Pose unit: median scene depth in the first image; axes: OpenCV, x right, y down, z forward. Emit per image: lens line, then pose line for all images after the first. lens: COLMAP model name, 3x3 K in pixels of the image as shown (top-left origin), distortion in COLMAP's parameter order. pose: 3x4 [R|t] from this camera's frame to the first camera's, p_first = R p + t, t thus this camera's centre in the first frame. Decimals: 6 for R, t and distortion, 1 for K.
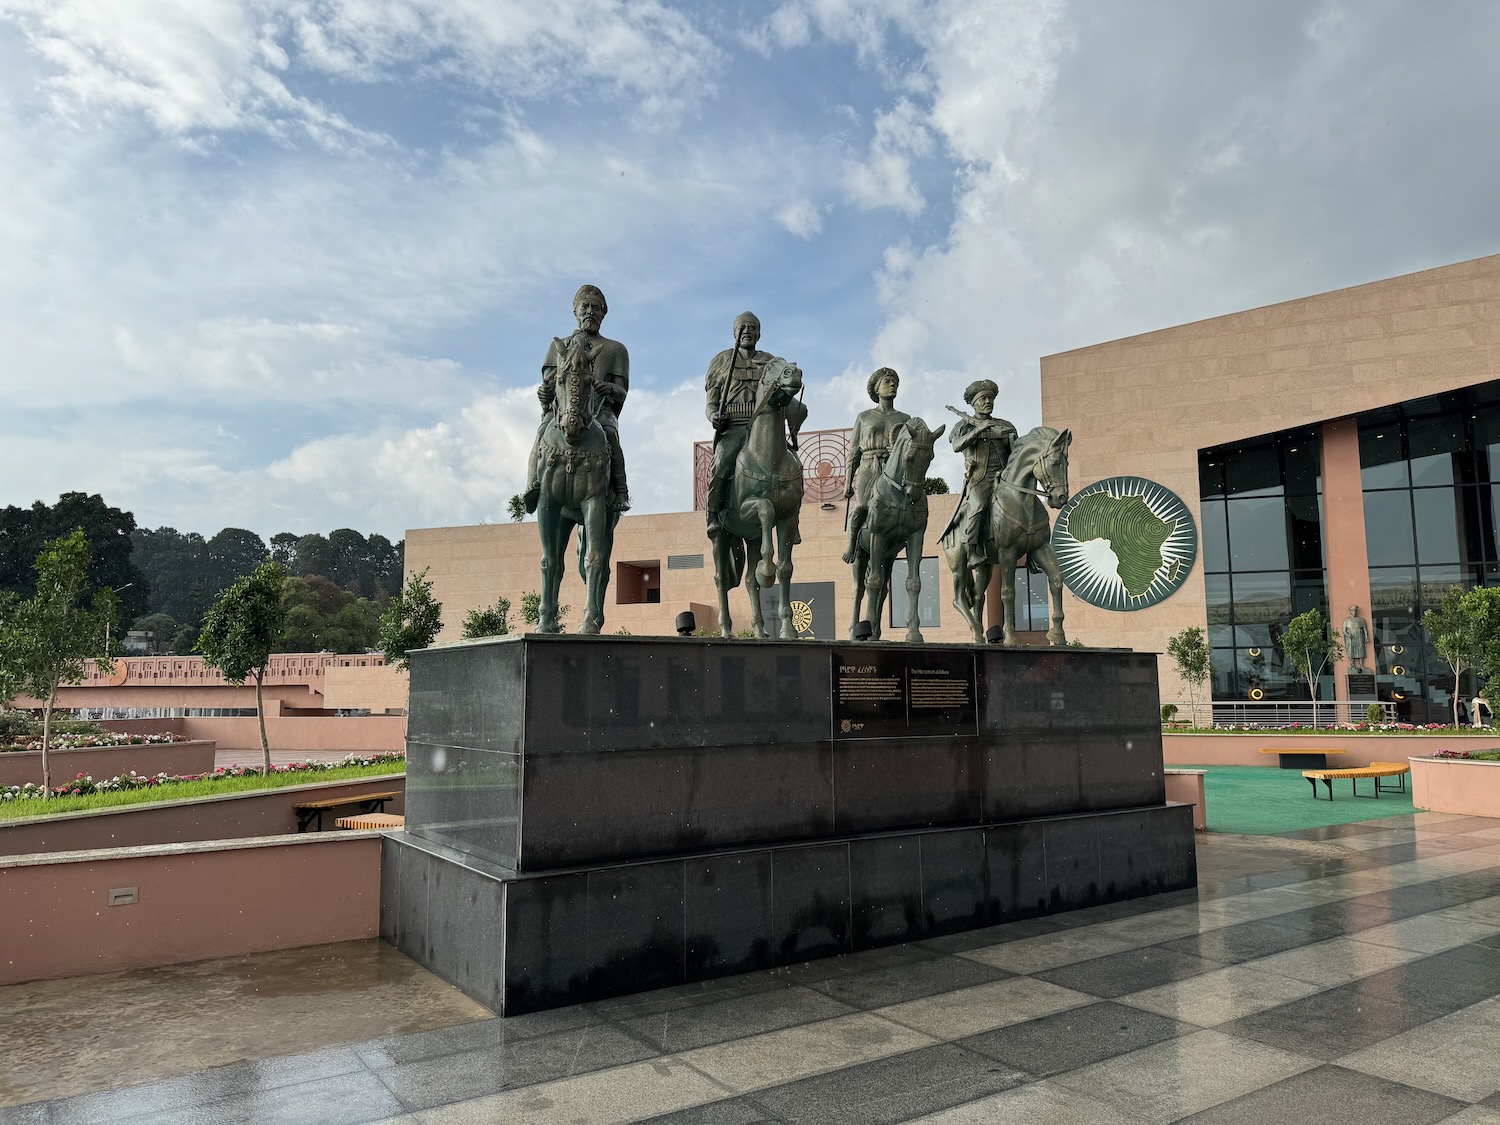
lens RADIAL K [[1042.6, 0, 774.3], [0, 1042.6, 561.9], [0, 0, 1]] dist [0.054339, -0.066335]
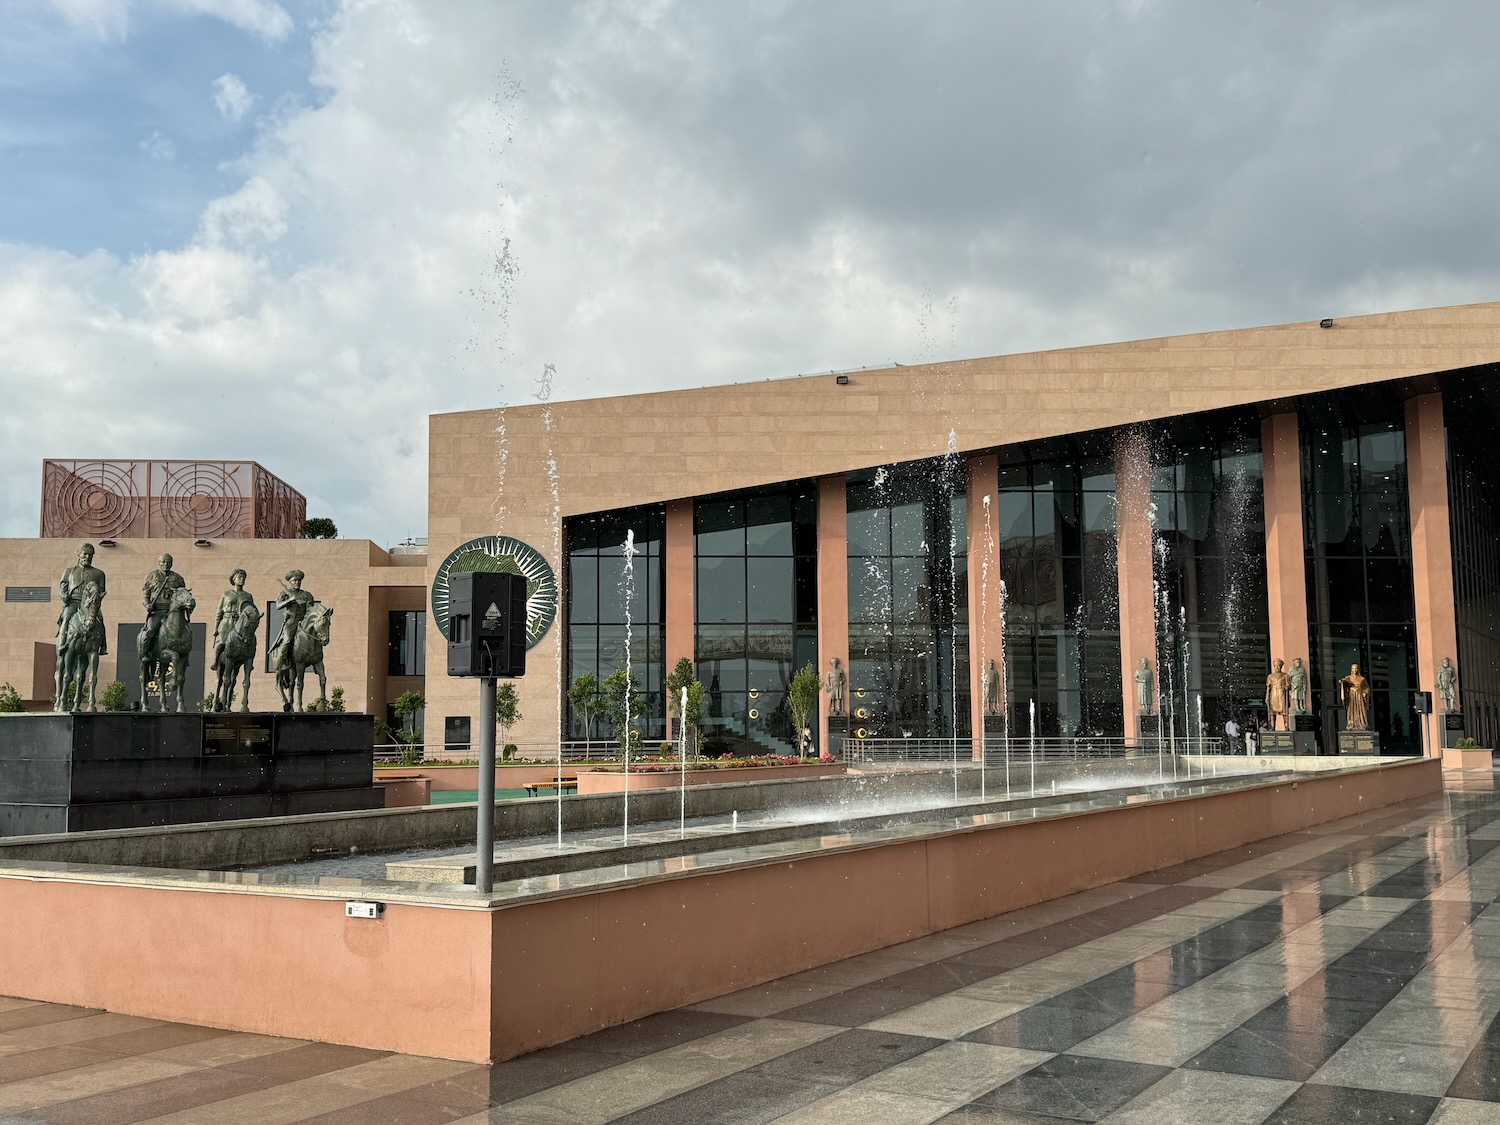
lens RADIAL K [[1471.7, 0, 750.0], [0, 1471.7, 562.5], [0, 0, 1]] dist [0.150774, -0.274888]
pose [[0.917672, 0.043057, 0.394998, -0.035067], [-0.045651, 0.998953, -0.002833, -0.068486], [-0.394707, -0.015432, 0.918678, -0.566921]]
